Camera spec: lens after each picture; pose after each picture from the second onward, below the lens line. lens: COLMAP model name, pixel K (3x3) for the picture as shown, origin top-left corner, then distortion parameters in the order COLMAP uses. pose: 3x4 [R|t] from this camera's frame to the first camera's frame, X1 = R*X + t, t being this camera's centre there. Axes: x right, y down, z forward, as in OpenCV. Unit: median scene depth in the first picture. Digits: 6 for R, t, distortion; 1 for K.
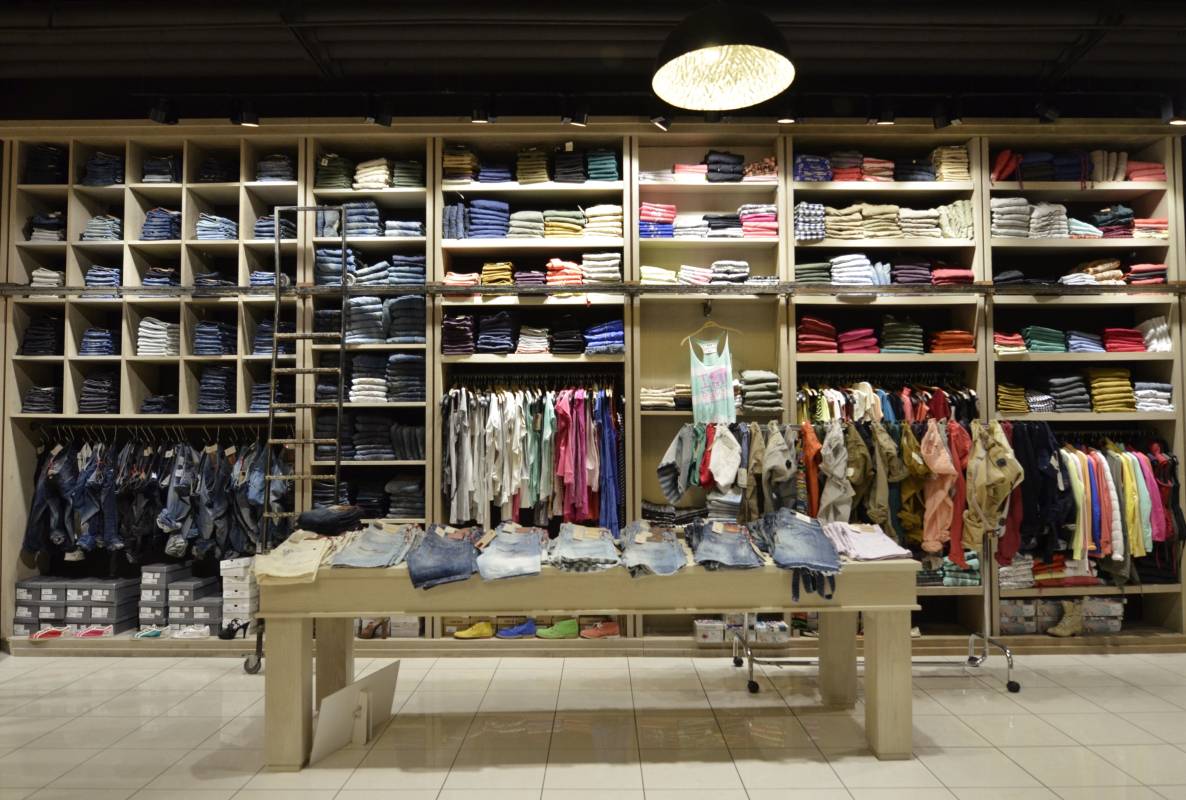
lens RADIAL K [[762.3, 0, 597.7], [0, 762.3, 414.4], [0, 0, 1]] dist [-0.008090, -0.005014]
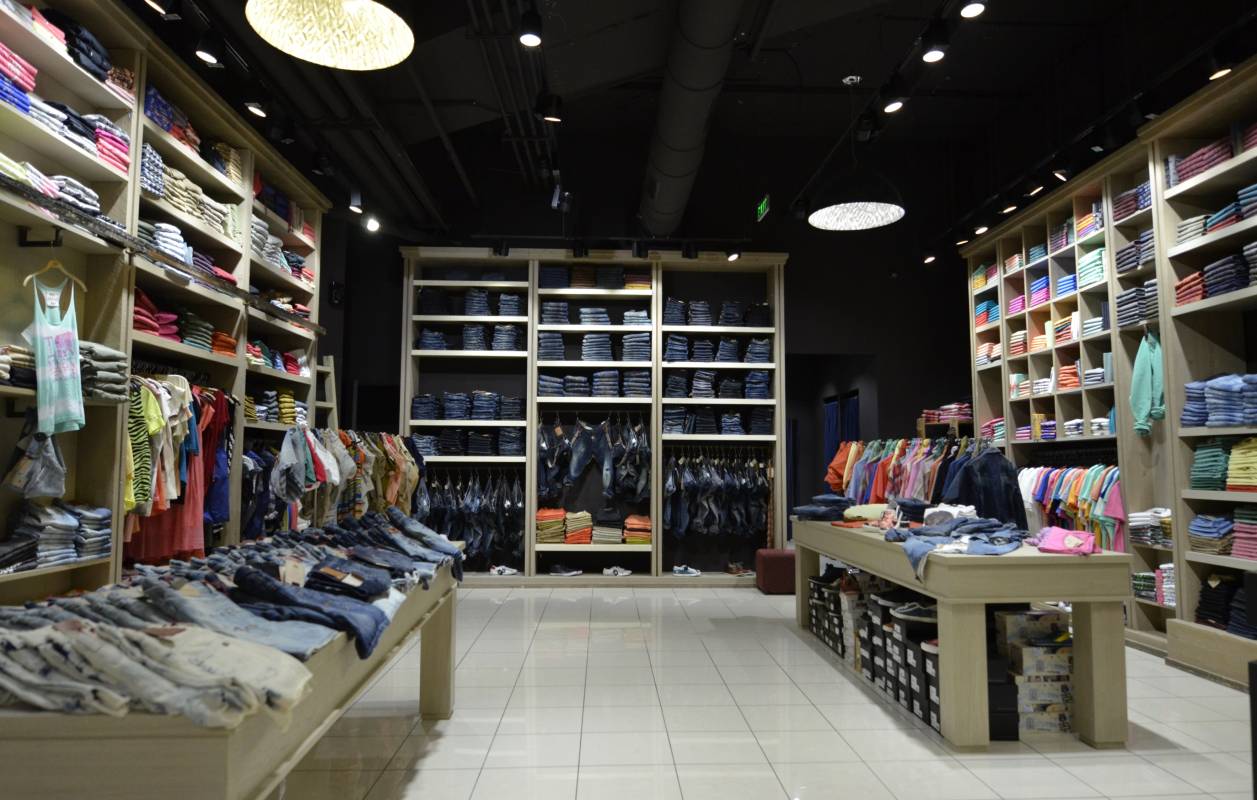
lens RADIAL K [[786.4, 0, 635.6], [0, 786.4, 403.6], [0, 0, 1]] dist [-0.013462, -0.003084]
pose [[-0.041521, 0.075976, 0.996245, -0.555667], [-0.035078, 0.996379, -0.077449, 0.040911], [-0.998522, -0.038162, -0.038706, 0.507662]]
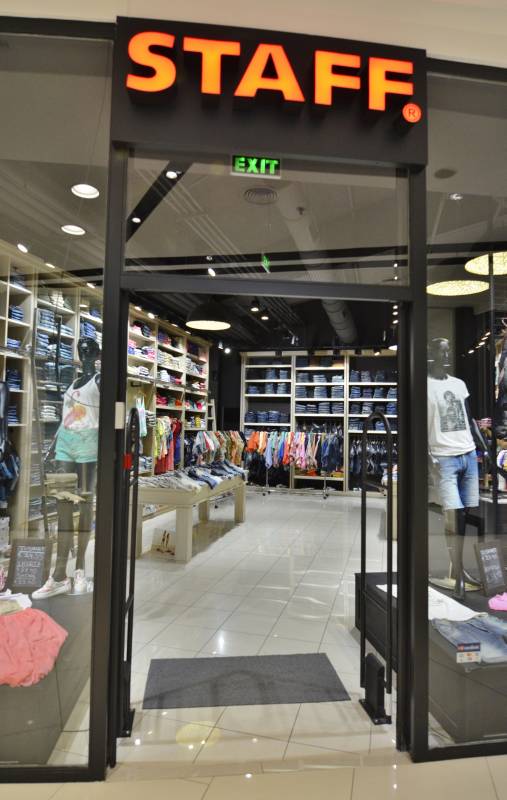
lens RADIAL K [[500.5, 0, 253.5], [0, 500.5, 400.0], [0, 0, 1]] dist [-0.013462, -0.003084]
pose [[0.263155, 0.061349, 0.962801, -1.354326], [-0.050361, 0.997489, -0.049794, -0.025899], [-0.963438, -0.035384, 0.265584, 0.193727]]
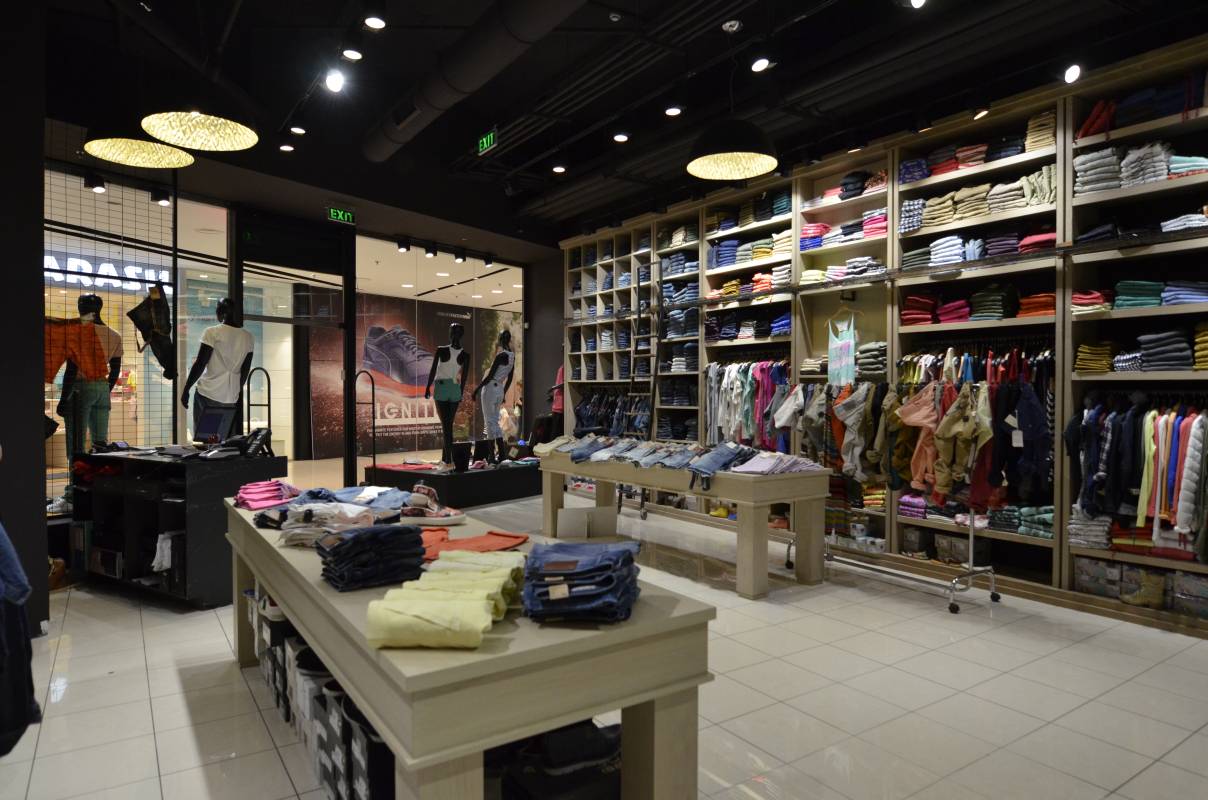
lens RADIAL K [[732.5, 0, 610.3], [0, 732.5, 405.4], [0, 0, 1]] dist [-0.009678, -0.002339]
pose [[0.564627, 0.021333, -0.825070, 0.971482], [0.023017, 0.998870, 0.041578, -0.013010], [0.825025, -0.042467, 0.563498, -0.055601]]
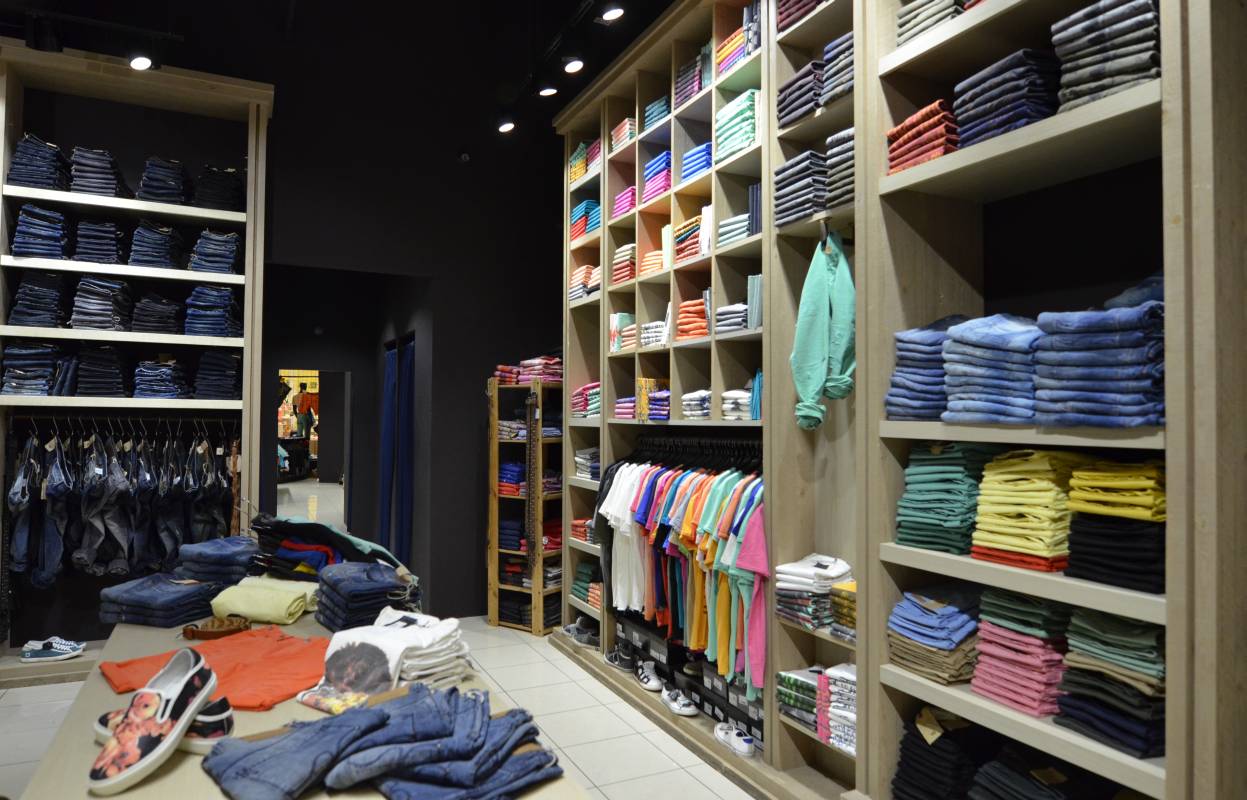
lens RADIAL K [[773.7, 0, 630.6], [0, 773.7, 403.2], [0, 0, 1]] dist [-0.010397, -0.004788]
pose [[-0.449495, 0.009614, 0.893231, 0.029559], [-0.040104, 0.998717, -0.030931, -0.017366], [-0.892382, -0.049726, -0.448533, 0.147490]]
